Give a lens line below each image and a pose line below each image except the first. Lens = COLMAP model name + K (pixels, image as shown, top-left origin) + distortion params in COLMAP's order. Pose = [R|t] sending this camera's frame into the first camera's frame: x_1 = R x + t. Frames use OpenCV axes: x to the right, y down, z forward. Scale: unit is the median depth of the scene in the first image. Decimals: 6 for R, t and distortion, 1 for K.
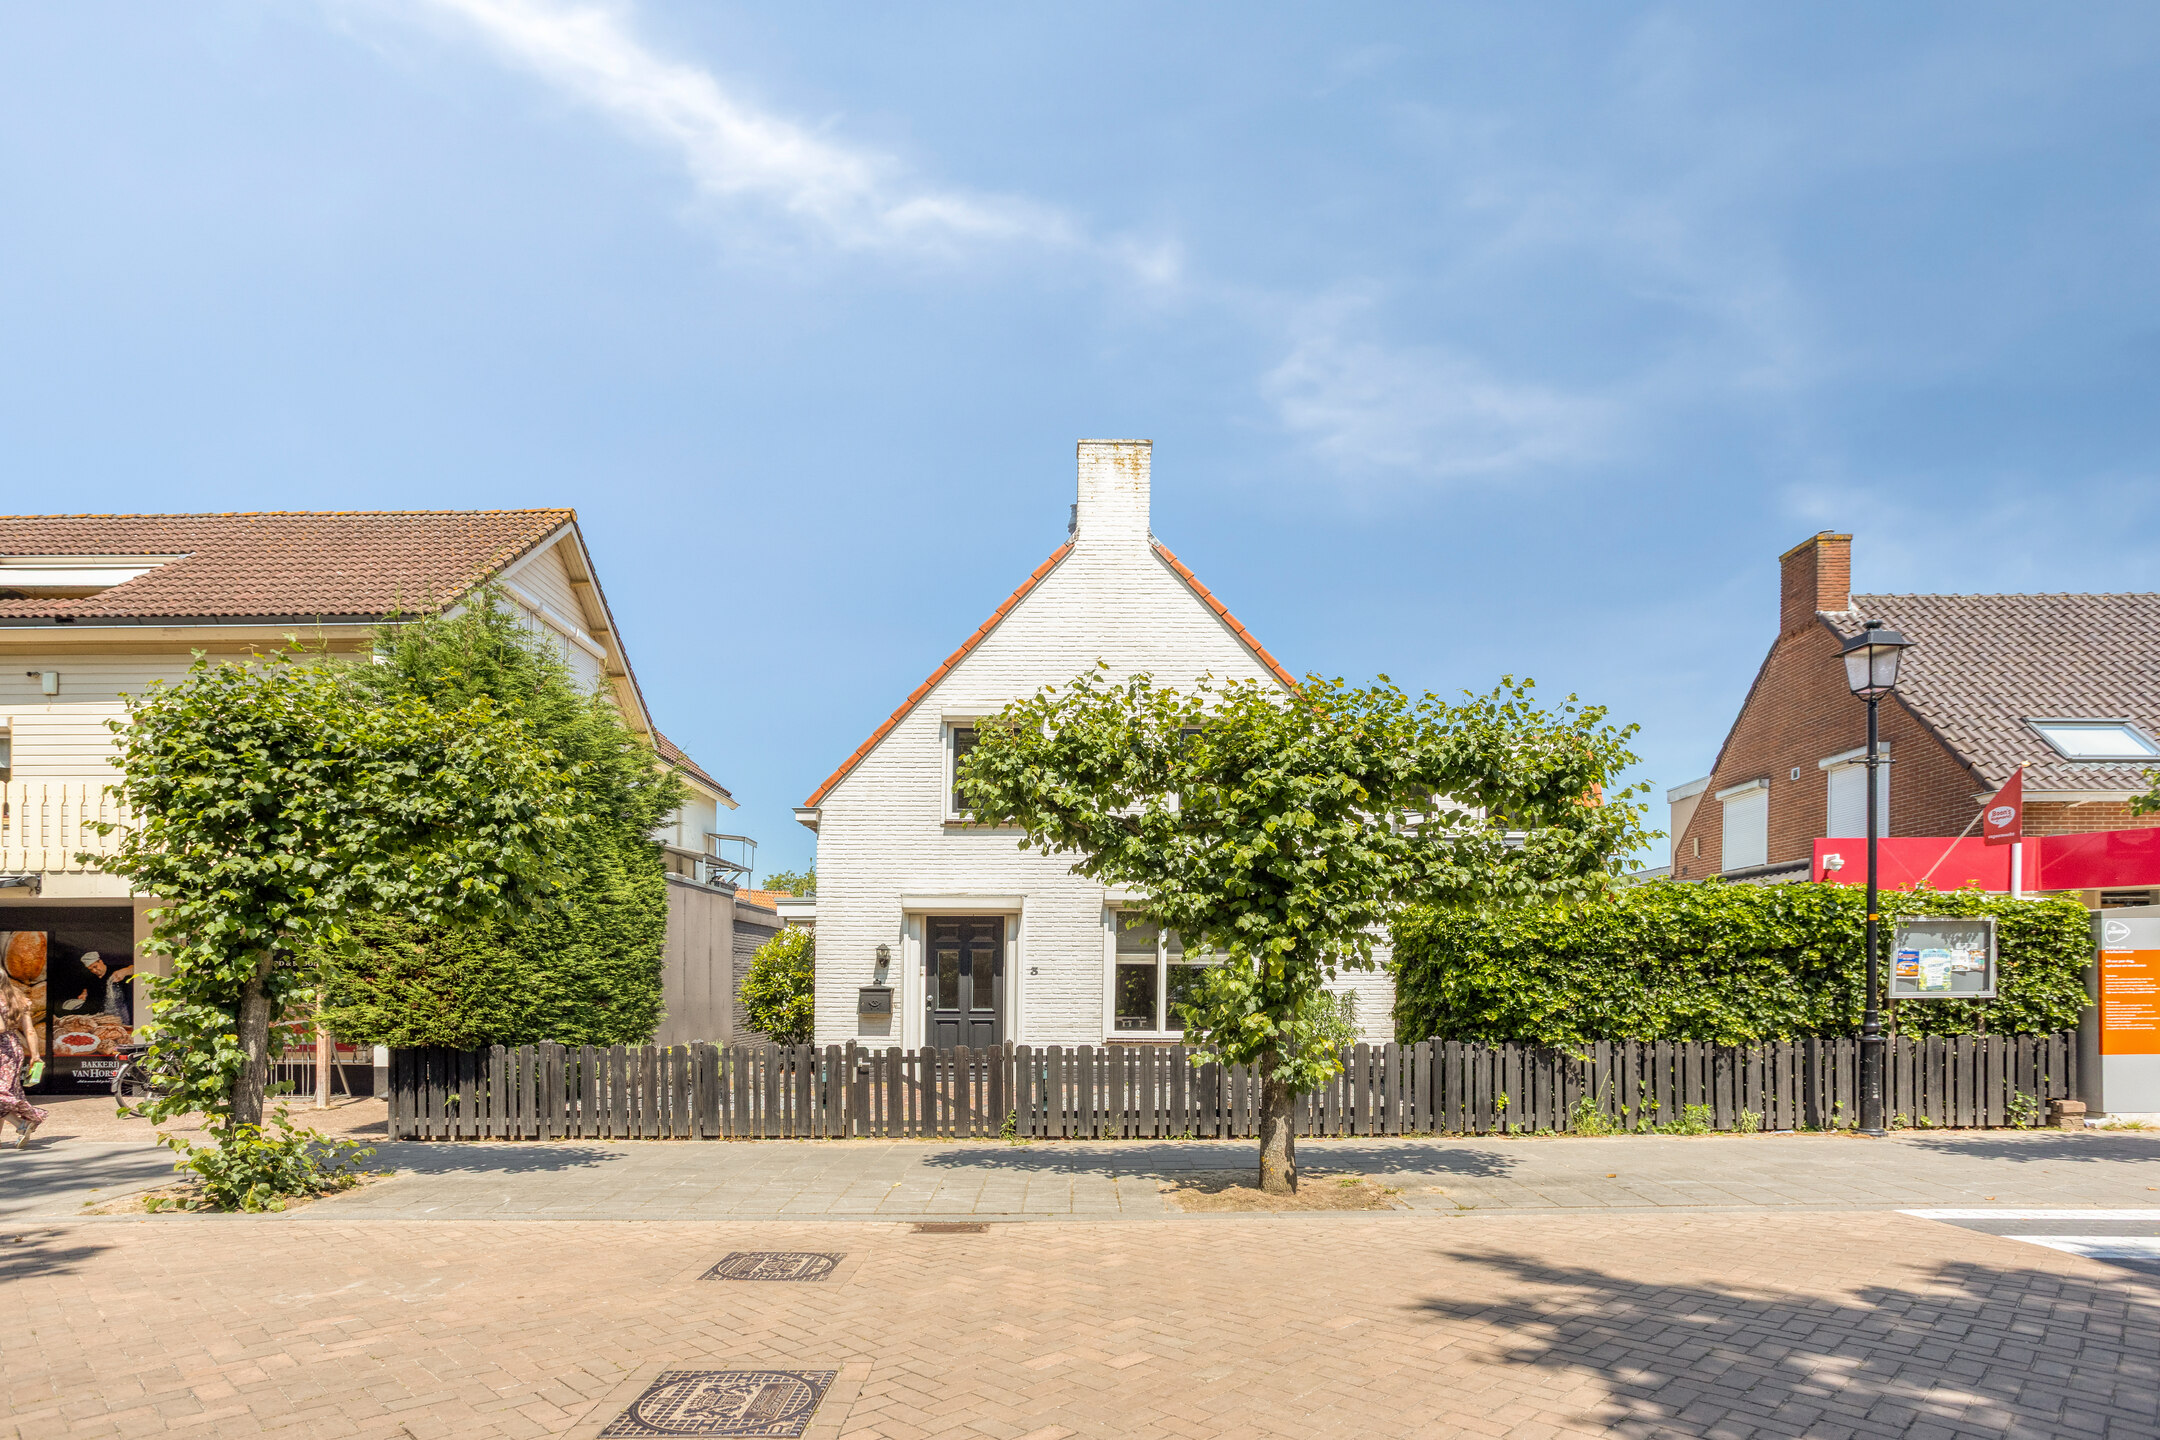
lens RADIAL K [[1019.6, 0, 1065.1], [0, 1019.6, 714.7], [0, 0, 1]] dist [-0.040126, 0.023717]
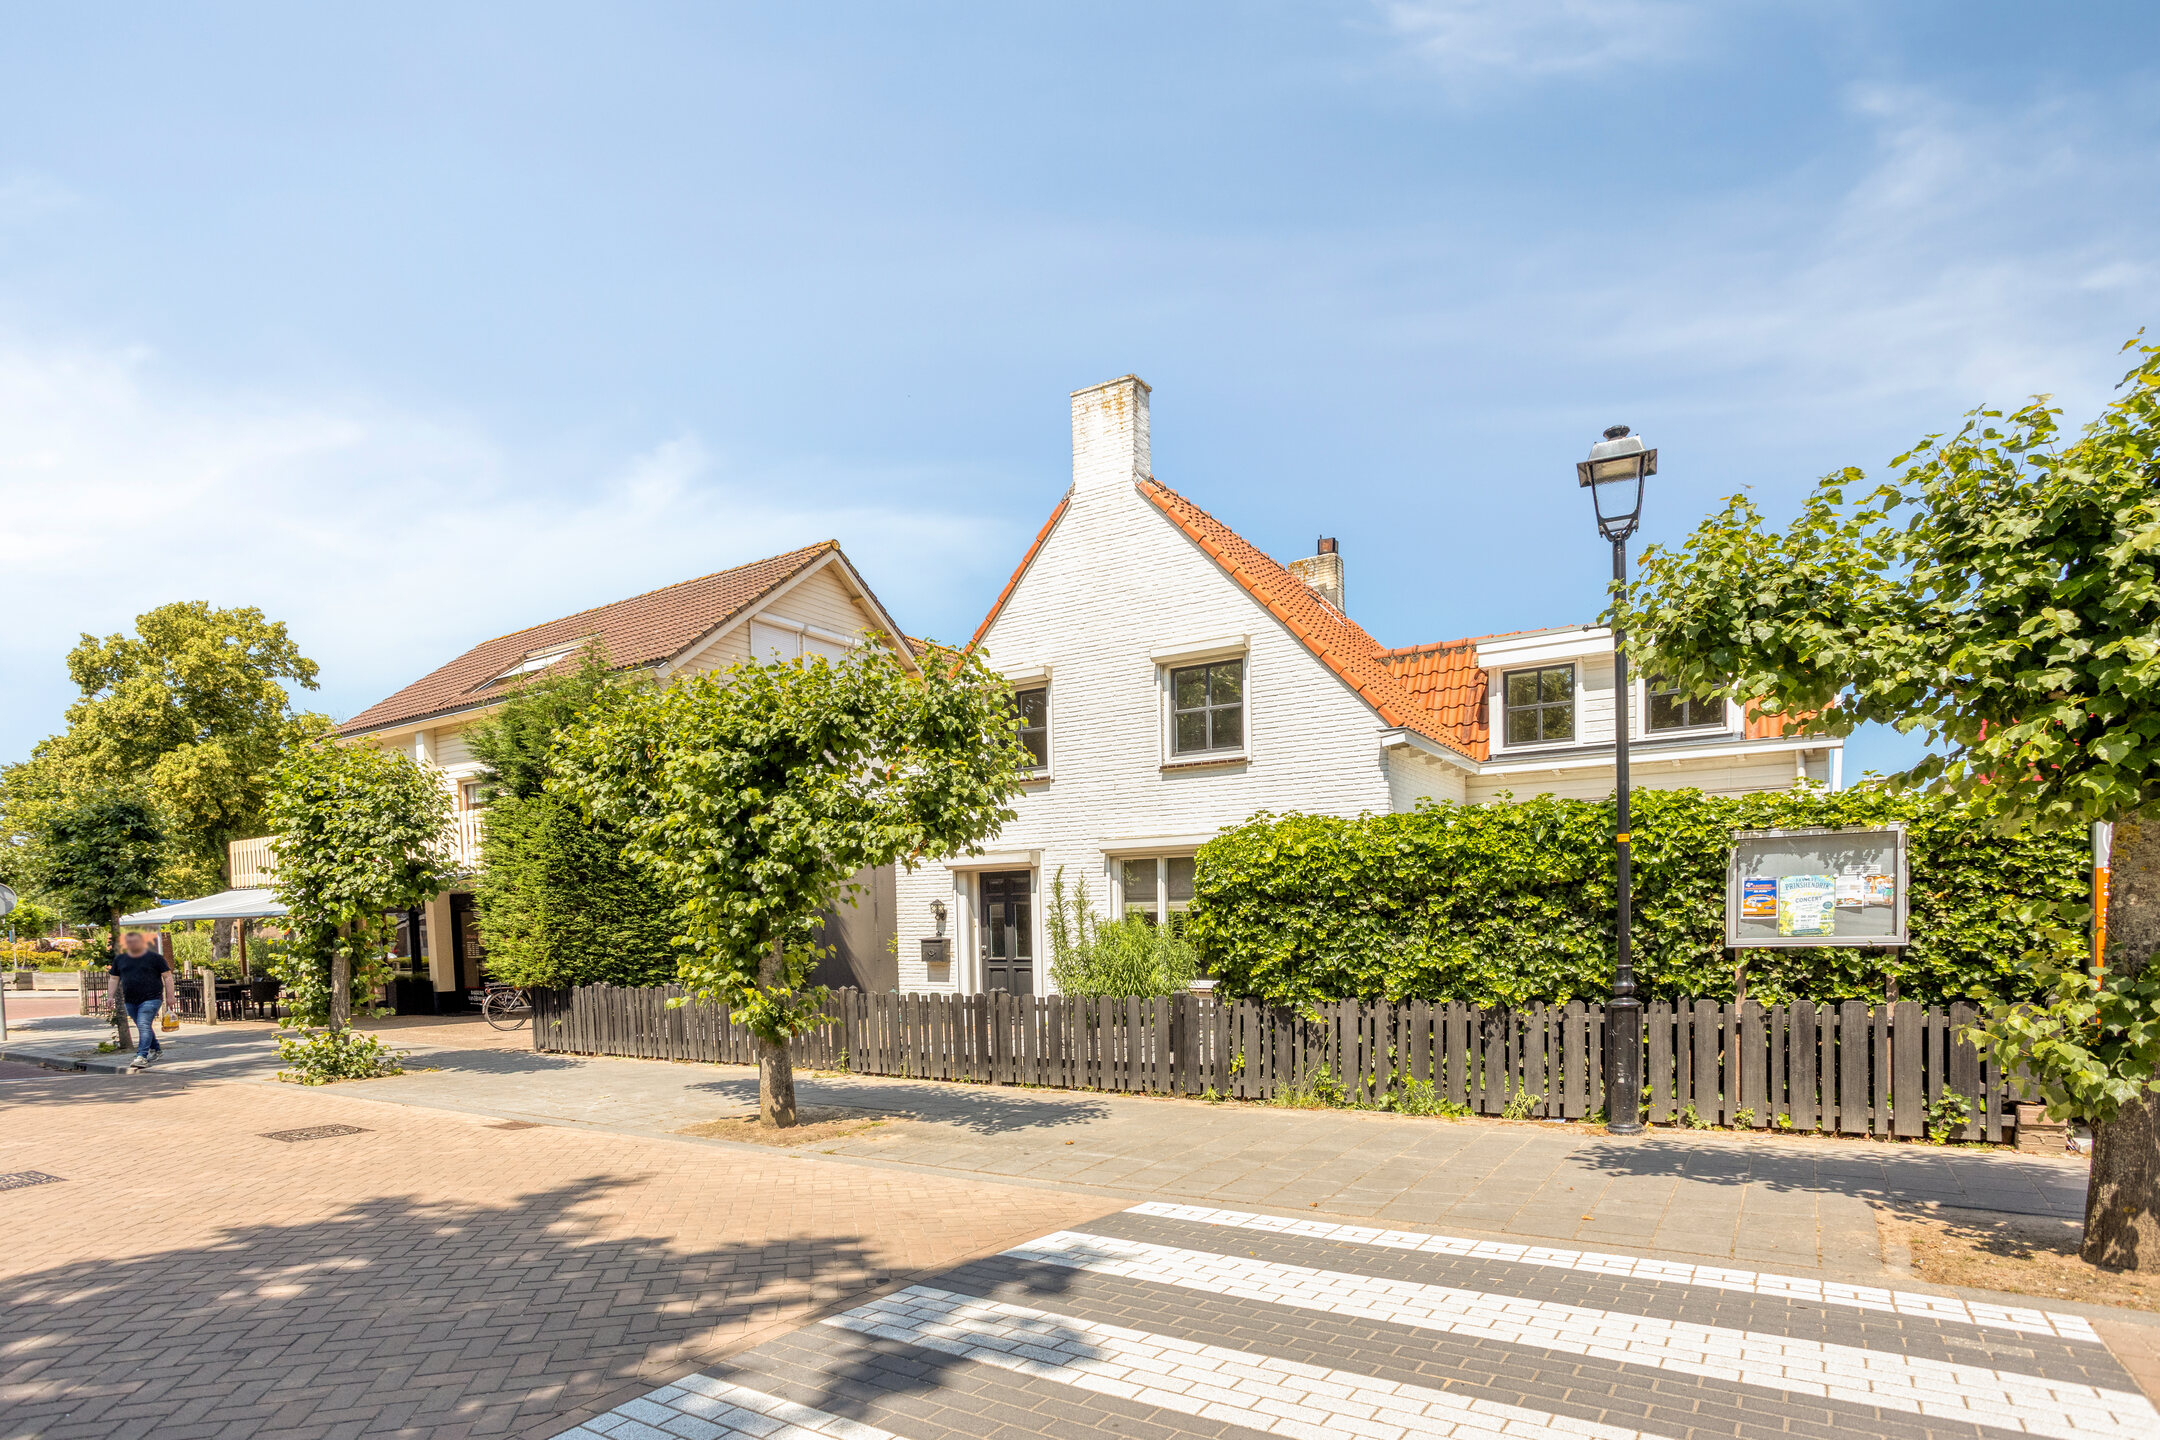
lens RADIAL K [[1019.6, 0, 1065.1], [0, 1019.6, 714.7], [0, 0, 1]] dist [-0.040126, 0.023717]
pose [[0.871775, -0.114512, -0.476335, 0.764237], [0.138113, 0.990307, 0.014699, 0.044975], [0.470035, -0.078602, 0.879141, 0.168193]]
